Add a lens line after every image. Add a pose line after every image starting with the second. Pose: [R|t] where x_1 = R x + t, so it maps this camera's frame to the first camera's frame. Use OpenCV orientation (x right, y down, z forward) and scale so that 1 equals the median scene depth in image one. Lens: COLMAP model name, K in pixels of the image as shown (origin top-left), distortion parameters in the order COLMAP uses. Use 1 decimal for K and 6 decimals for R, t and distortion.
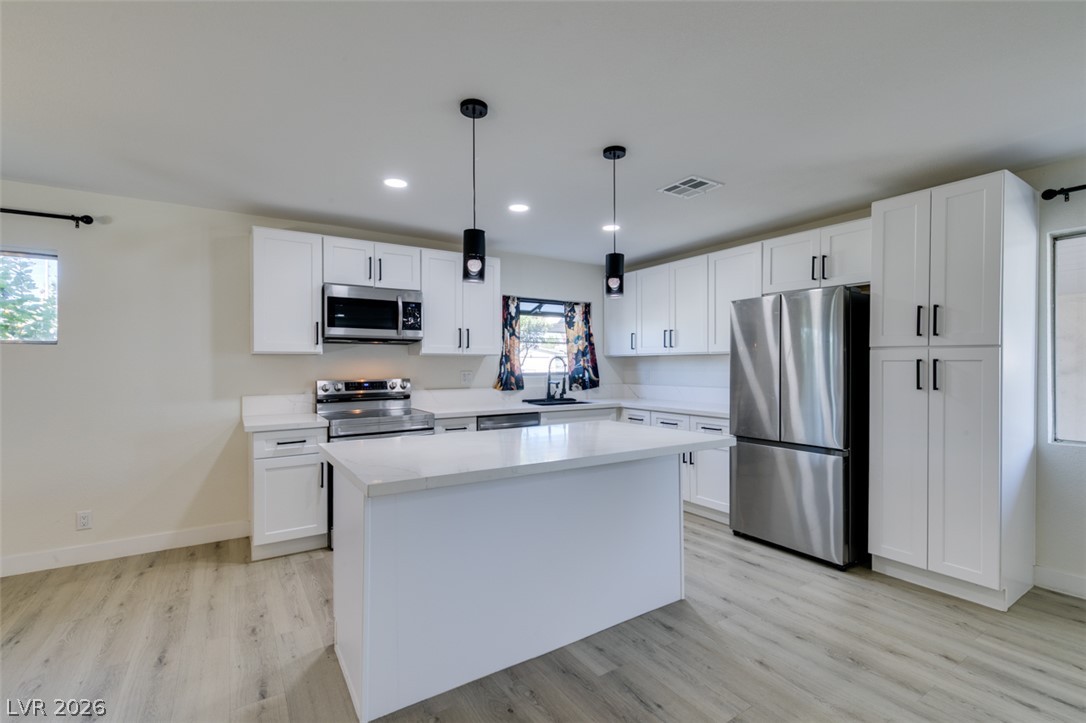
lens RADIAL K [[484.9, 0, 542.0], [0, 484.9, 361.5], [0, 0, 1]] dist [0.007198, -0.002312]
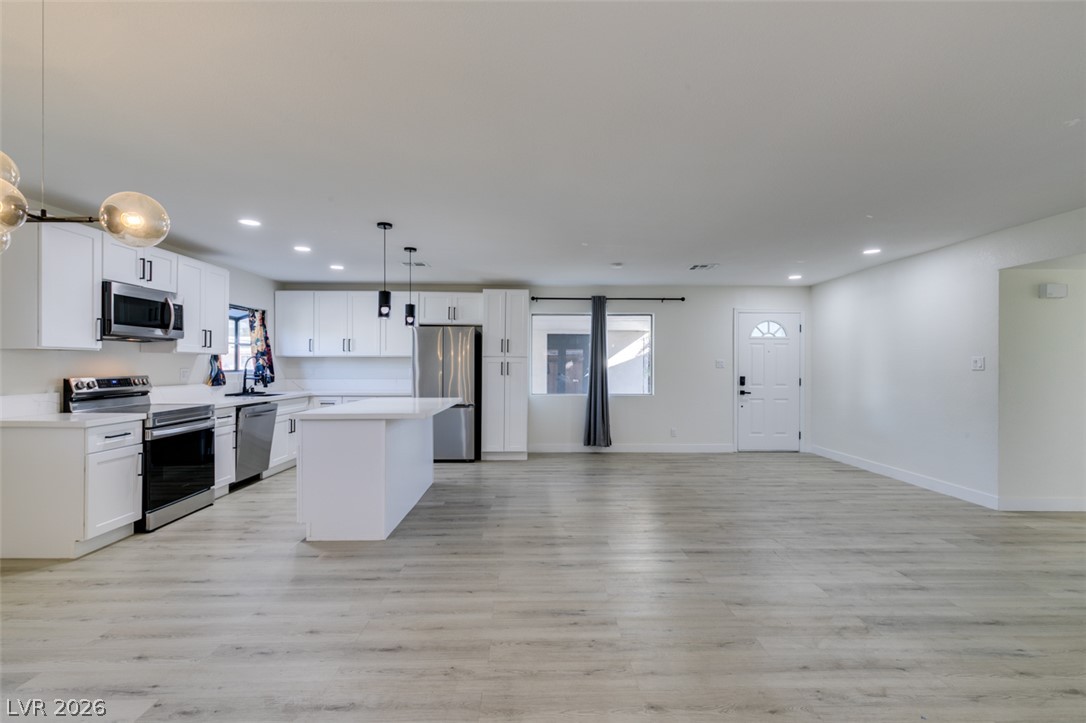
lens RADIAL K [[484.9, 0, 539.4], [0, 484.9, 368.2], [0, 0, 1]] dist [0.007198, -0.002312]
pose [[0.530378, -0.001437, 0.847760, -0.728403], [-0.010599, 0.999909, 0.008326, 0.002629], [-0.847695, -0.013401, 0.530315, -0.255427]]
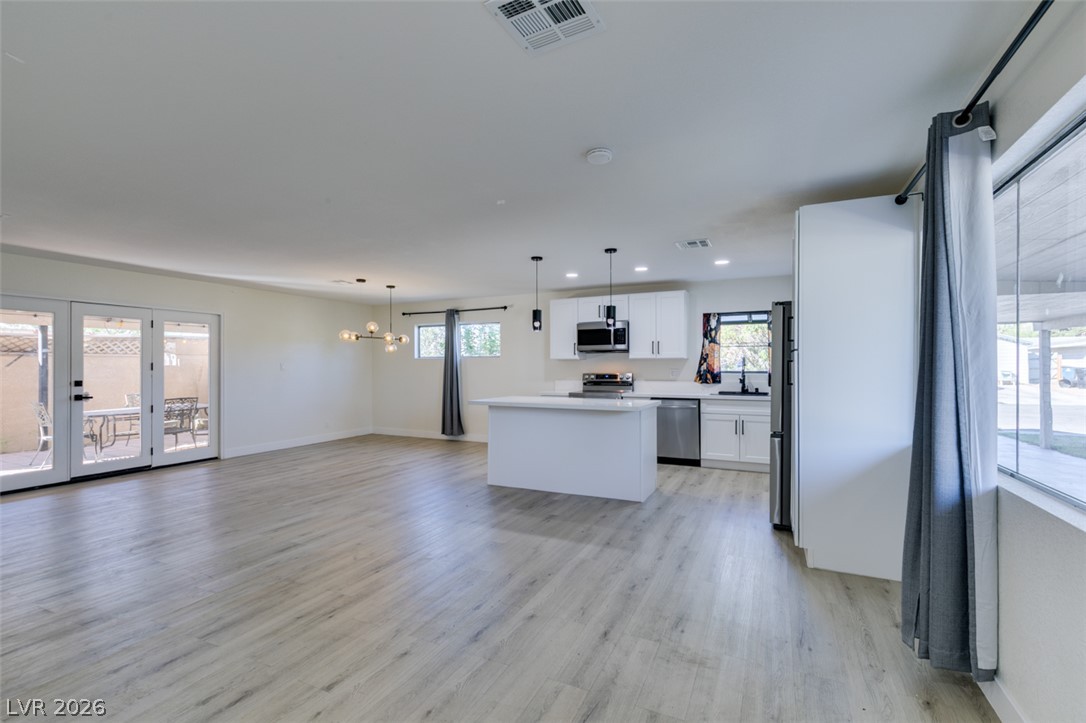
lens RADIAL K [[484.9, 0, 540.8], [0, 484.9, 365.5], [0, 0, 1]] dist [0.007198, -0.002312]
pose [[0.526307, 0.002437, -0.850291, 0.986397], [0.008589, 0.999930, 0.008182, -0.006871], [0.850251, -0.011610, 0.526249, -0.126236]]
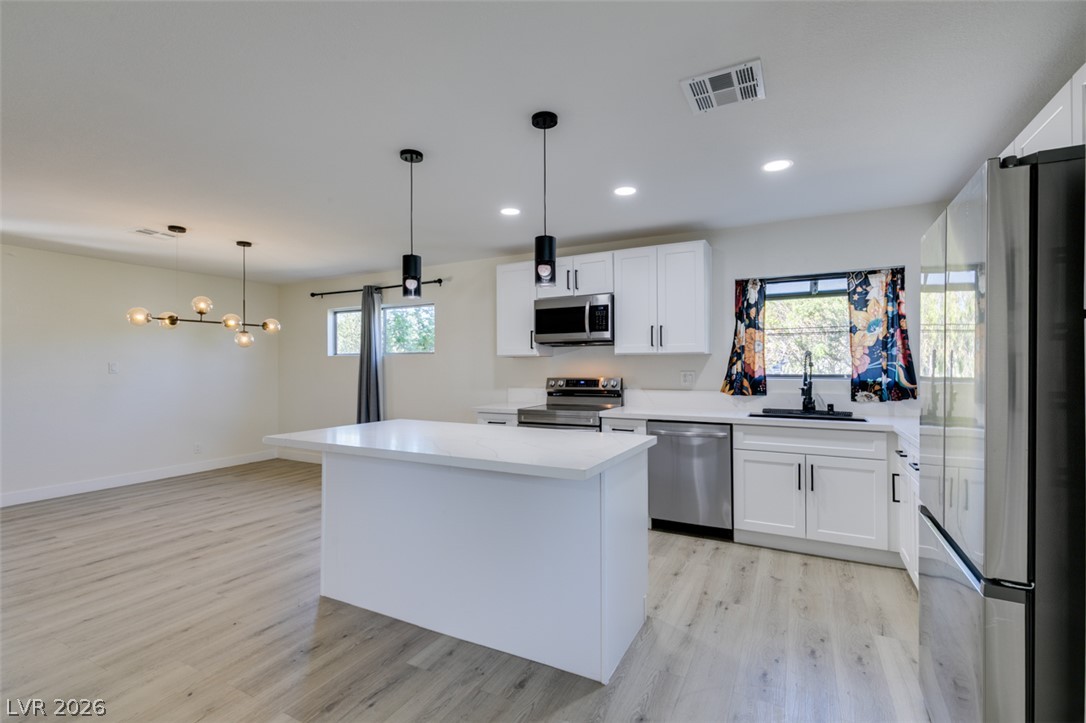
lens RADIAL K [[484.9, 0, 541.7], [0, 484.9, 362.8], [0, 0, 1]] dist [0.007198, -0.002312]
pose [[0.493752, -0.004093, -0.869593, 0.560178], [0.009482, 0.999955, 0.000677, 0.001192], [0.869551, -0.008580, 0.493768, 0.353500]]
